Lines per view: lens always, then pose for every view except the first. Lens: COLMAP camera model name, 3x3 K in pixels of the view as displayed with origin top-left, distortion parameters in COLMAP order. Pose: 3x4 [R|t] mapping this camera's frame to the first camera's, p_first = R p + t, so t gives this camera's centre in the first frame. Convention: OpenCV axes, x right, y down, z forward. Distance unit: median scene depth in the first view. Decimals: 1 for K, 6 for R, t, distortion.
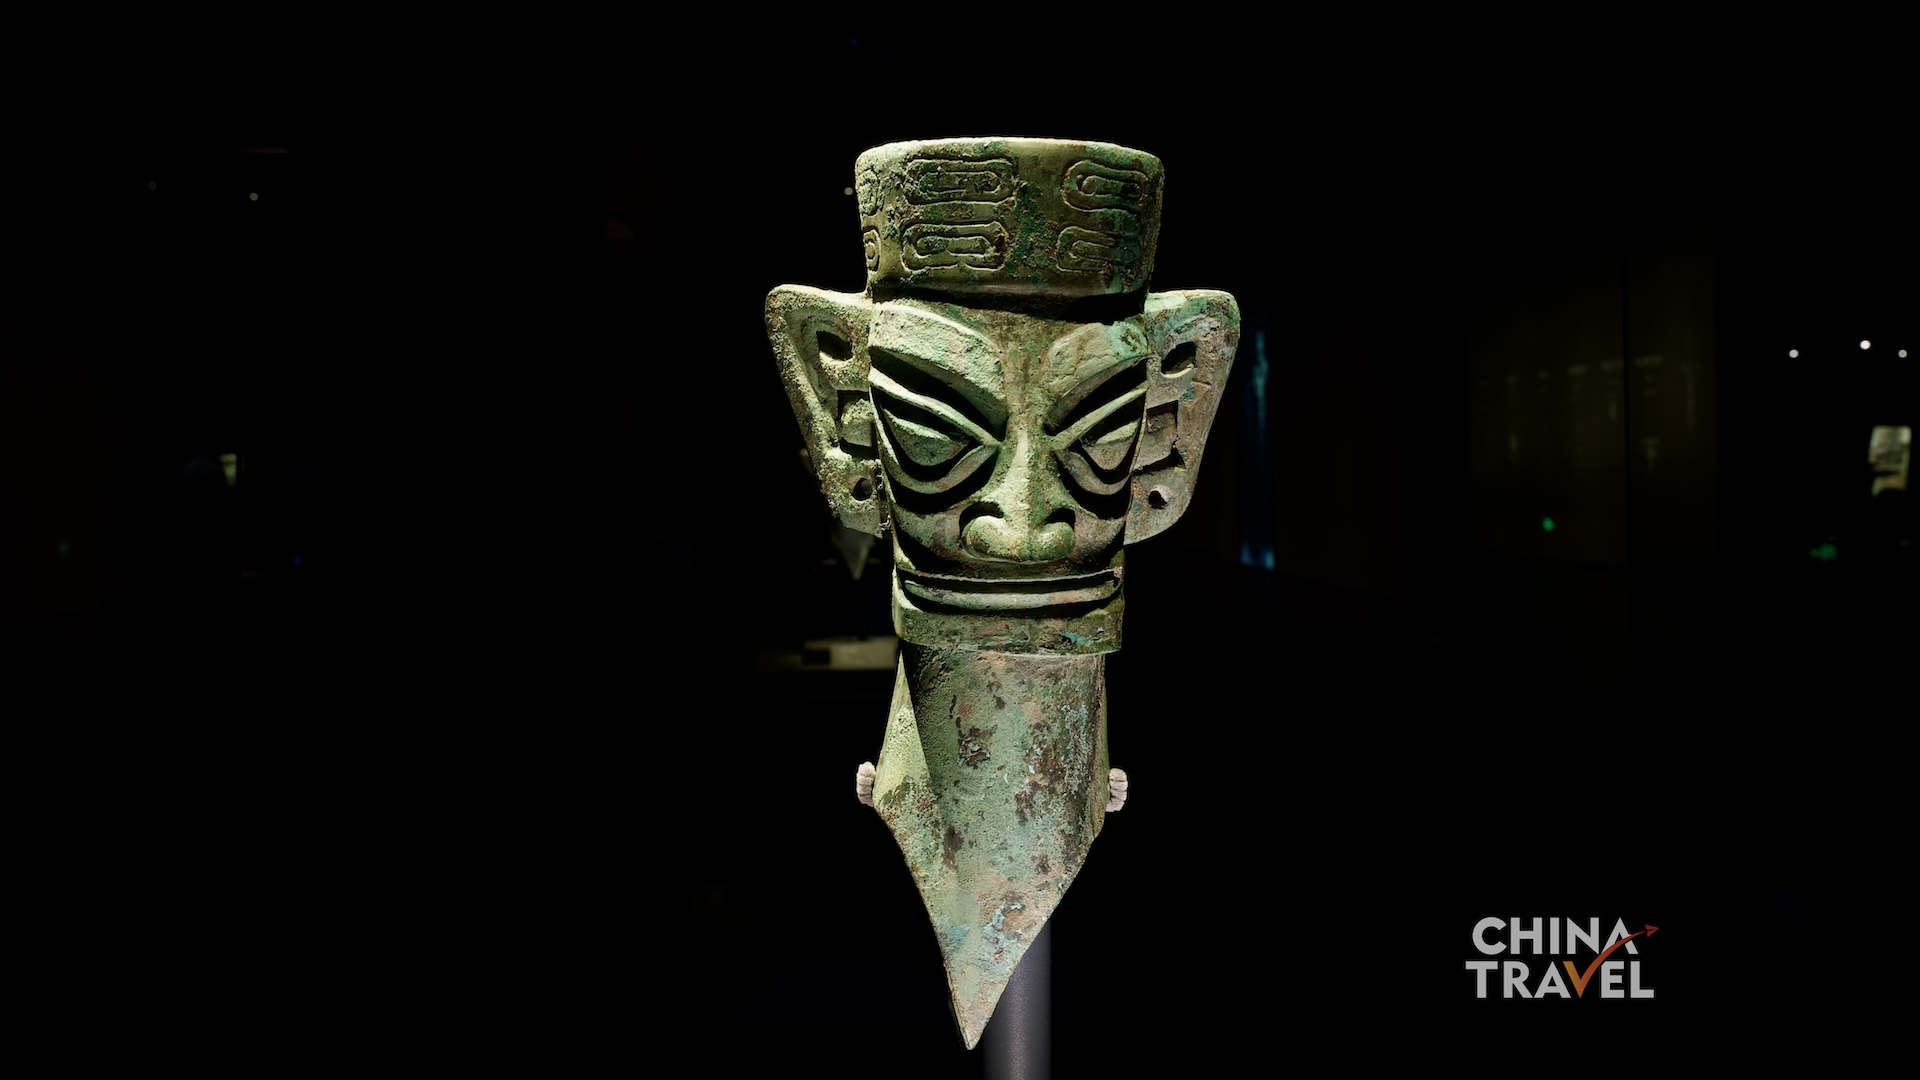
lens RADIAL K [[1912.7, 0, 953.5], [0, 1912.7, 526.9], [0, 0, 1]] dist [-0.006054, 0.000000]
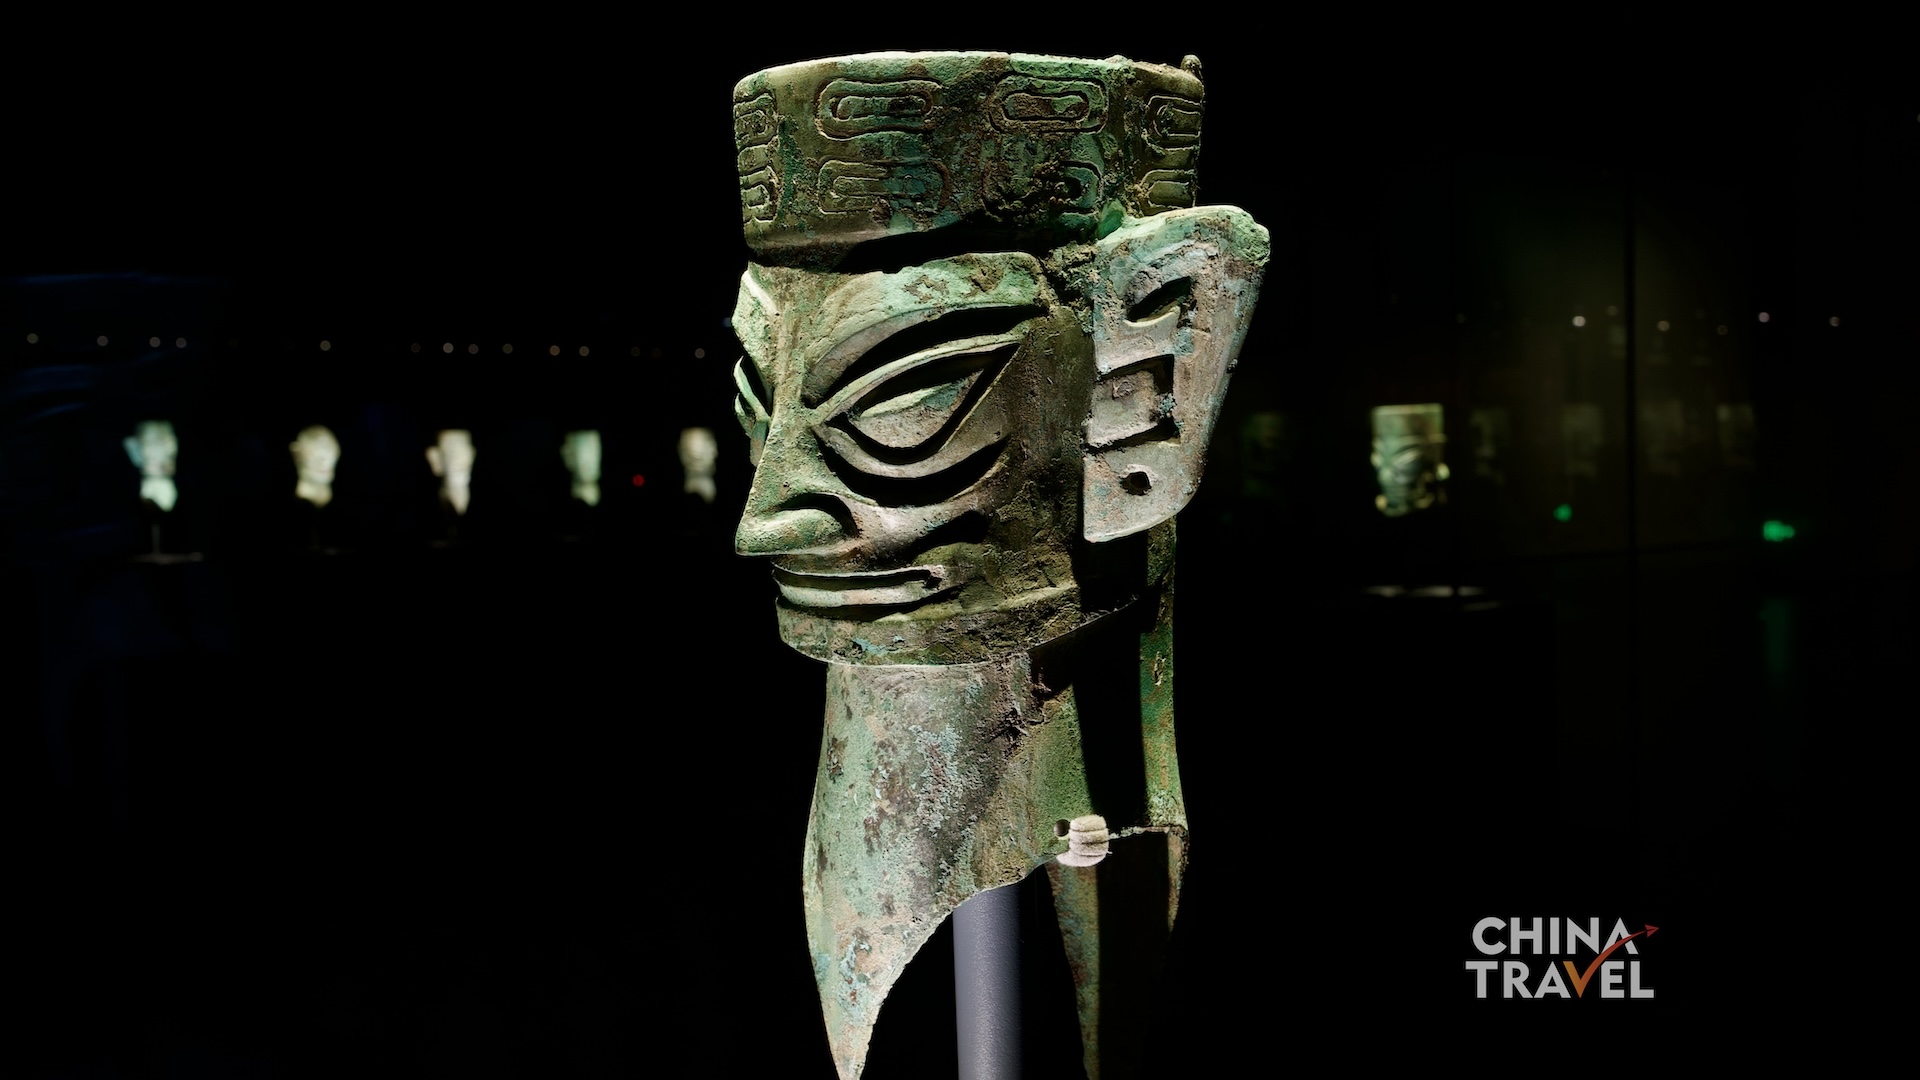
lens RADIAL K [[1912.7, 0, 965.3], [0, 1912.7, 553.0], [0, 0, 1]] dist [-0.006054, 0.000000]
pose [[0.602066, 0.046809, -0.797073, 0.751433], [-0.015902, 0.998785, 0.046644, -0.022975], [0.798288, -0.015407, 0.602079, 0.513805]]
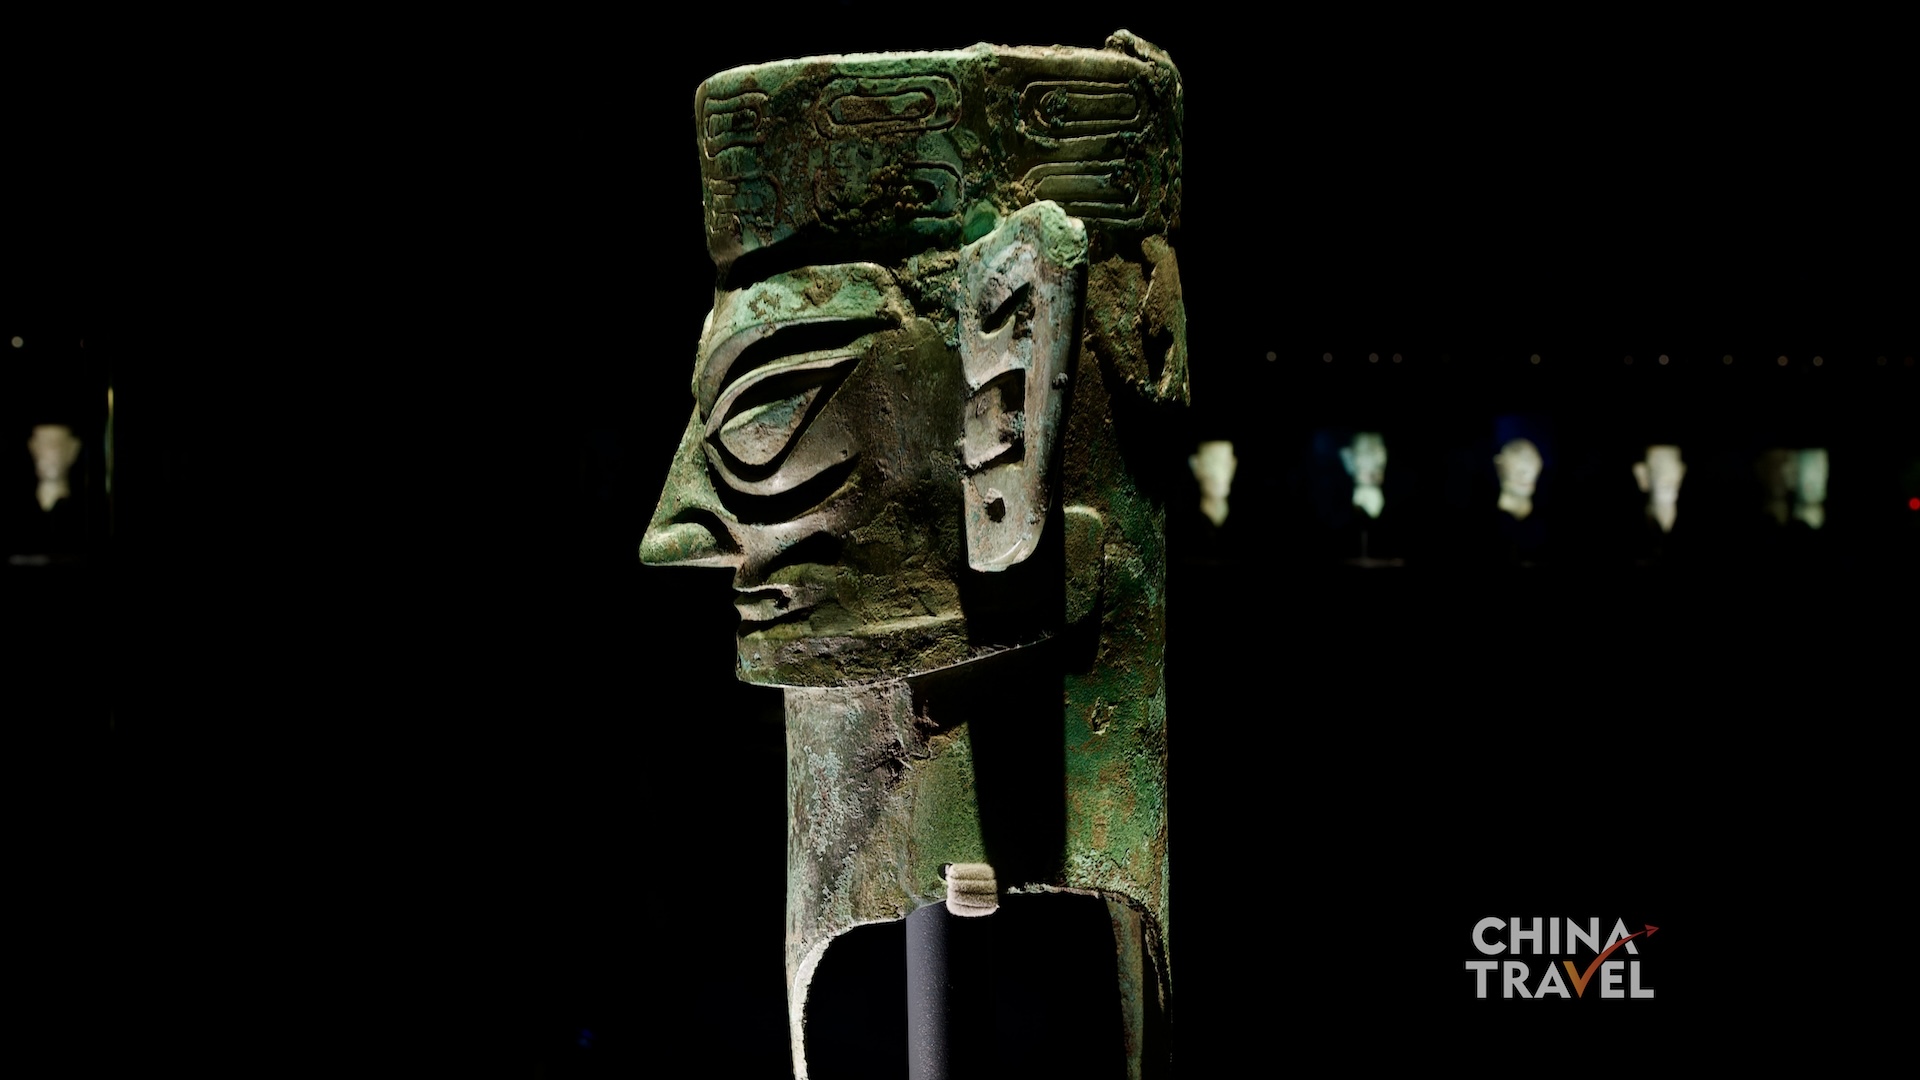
lens RADIAL K [[1922.4, 0, 996.0], [0, 1922.4, 599.8], [0, 0, 1]] dist [0.006138, 0.000000]
pose [[0.018883, 0.081198, -0.996519, 0.904698], [-0.037409, 0.996056, 0.080451, -0.041903], [0.999122, 0.035760, 0.021846, 1.072725]]
